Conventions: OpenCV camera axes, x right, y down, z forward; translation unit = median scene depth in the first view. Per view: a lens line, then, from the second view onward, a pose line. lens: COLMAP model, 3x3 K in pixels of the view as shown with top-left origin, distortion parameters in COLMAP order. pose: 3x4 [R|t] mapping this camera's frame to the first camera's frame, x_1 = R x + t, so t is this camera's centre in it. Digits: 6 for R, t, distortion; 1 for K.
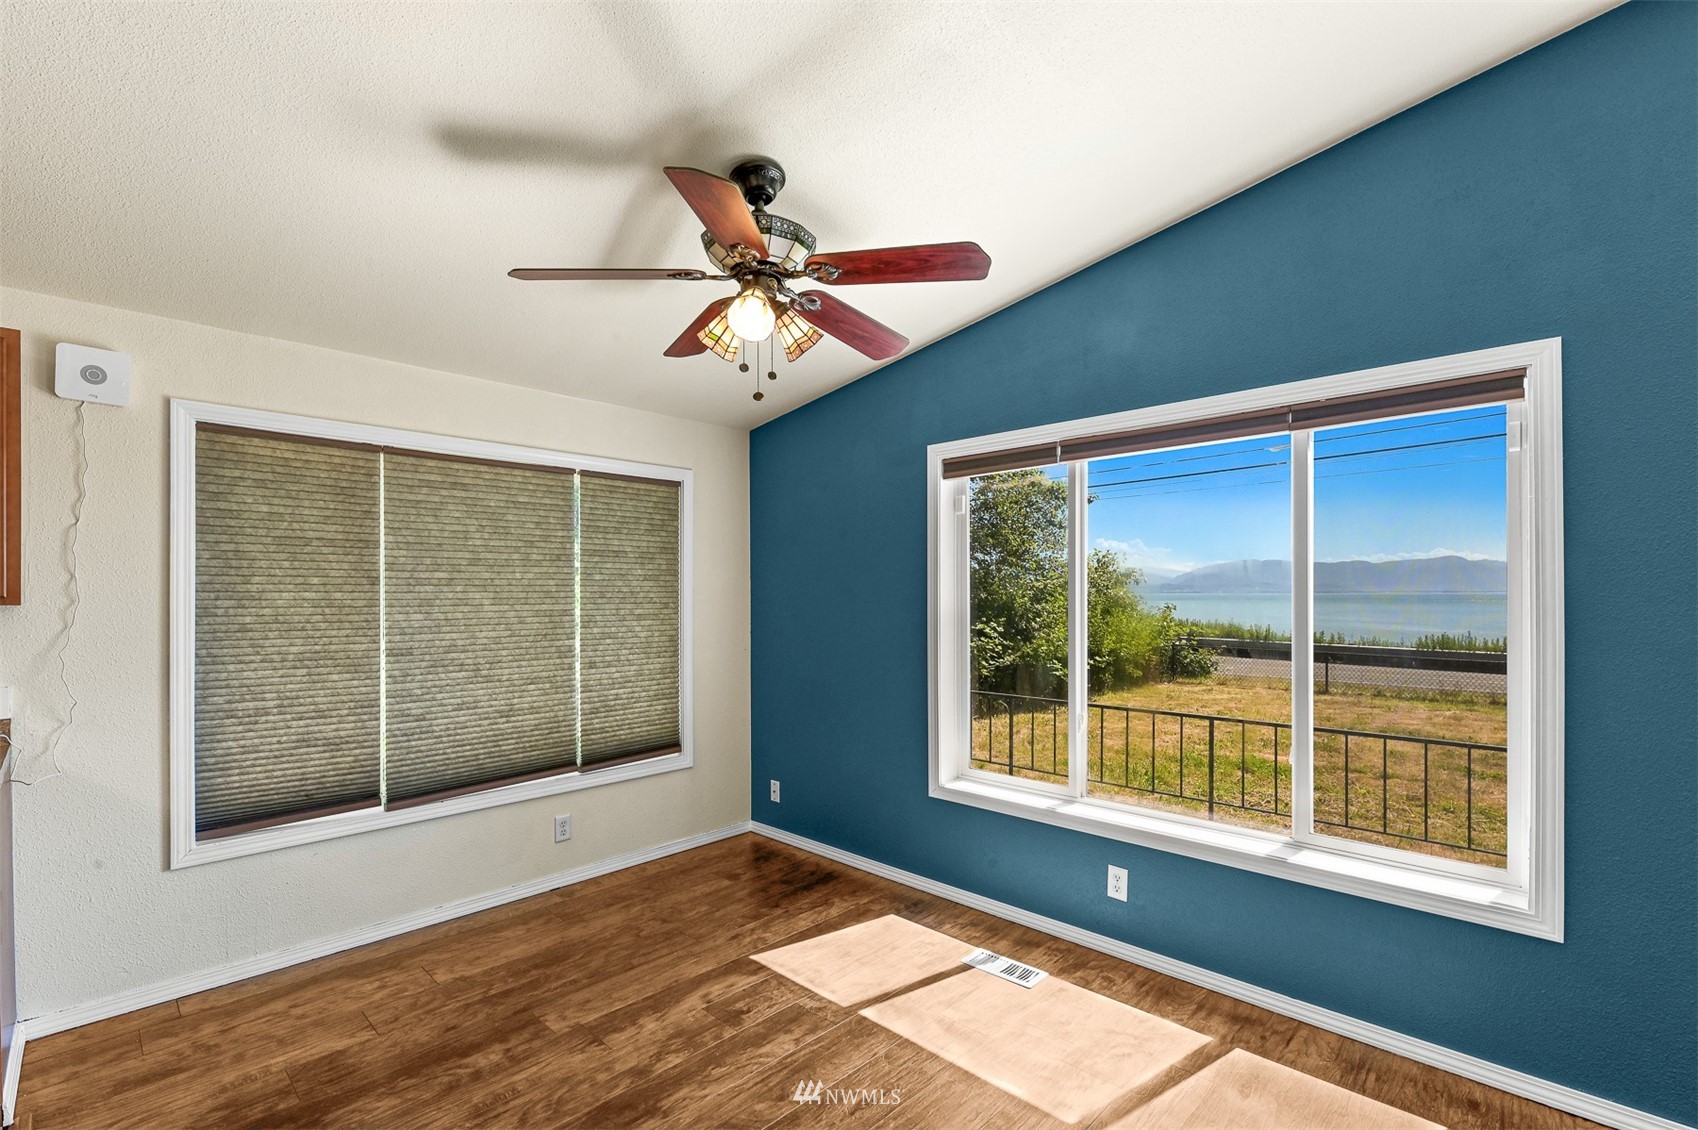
lens RADIAL K [[756.7, 0, 843.4], [0, 756.7, 592.5], [0, 0, 1]] dist [0.002883, -0.003724]
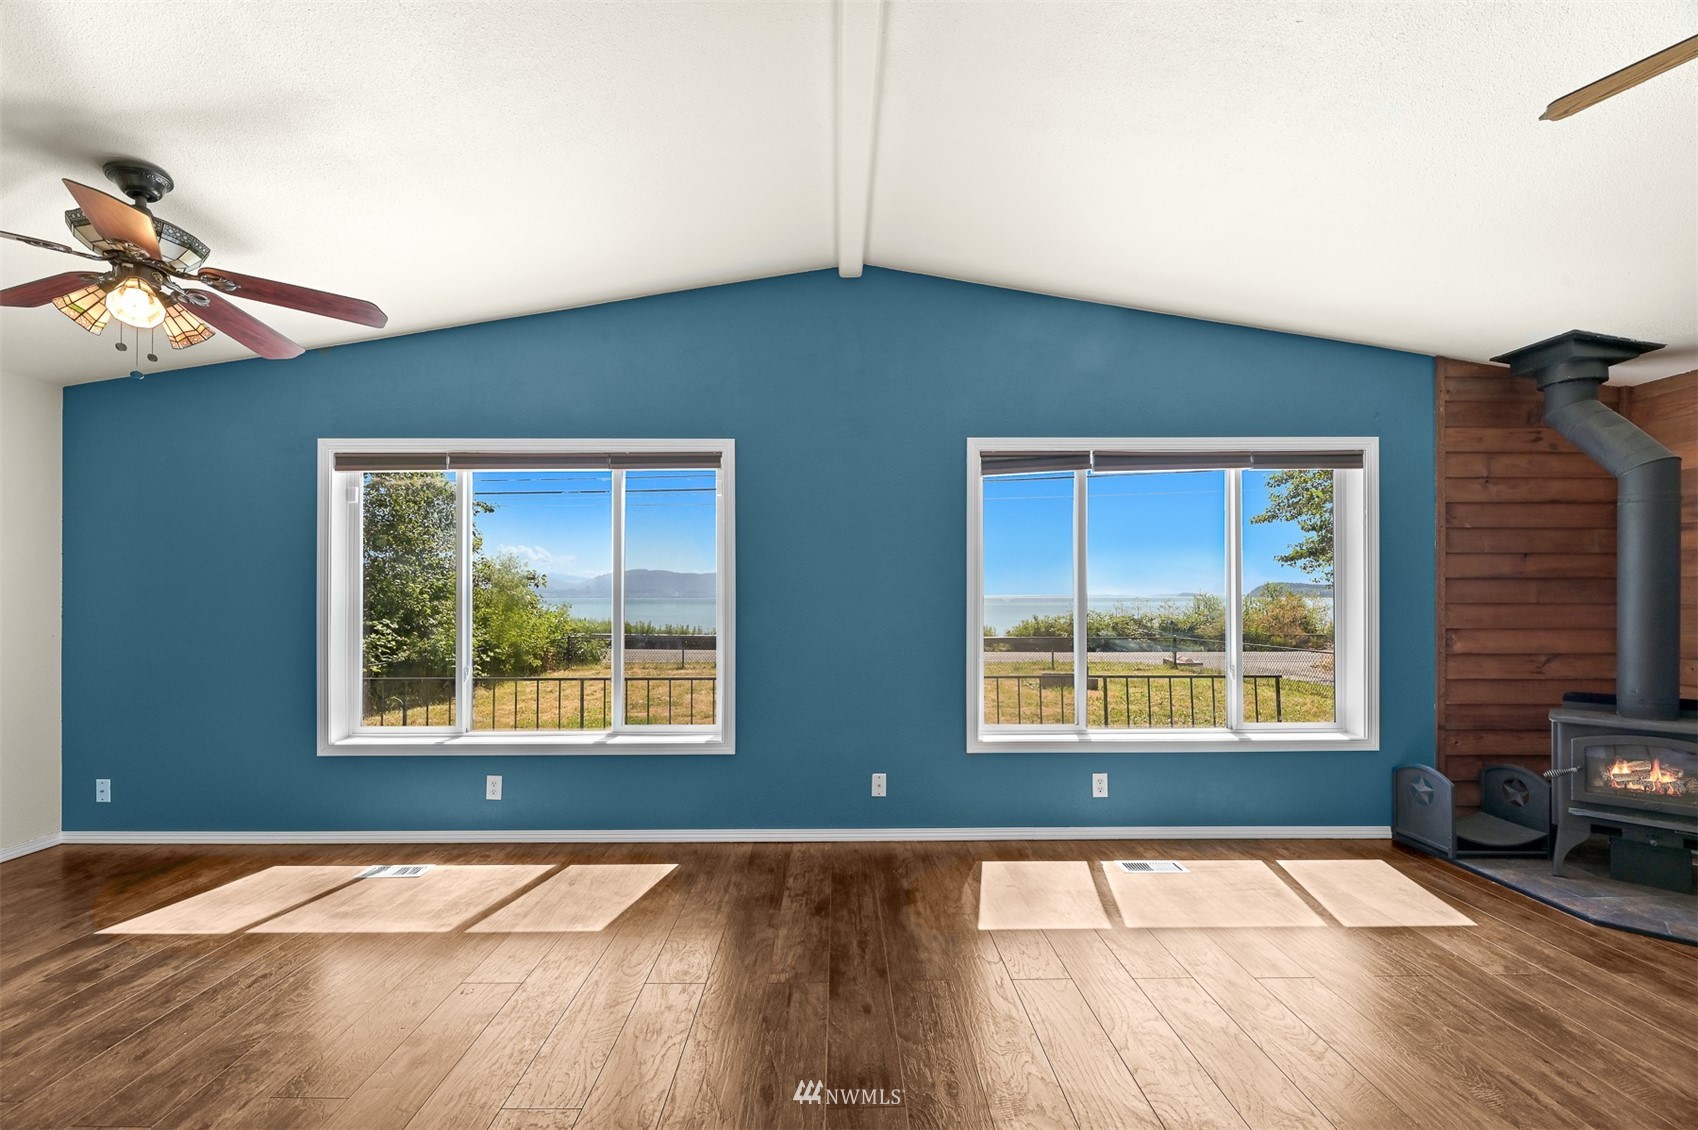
lens RADIAL K [[698.6, 0, 846.7], [0, 698.6, 591.1], [0, 0, 1]] dist [0.000910, -0.003796]
pose [[0.711419, 0.007072, 0.702732, -0.056153], [-0.000404, 0.999953, -0.009654, 0.039328], [-0.702768, 0.006584, 0.711389, -0.275395]]
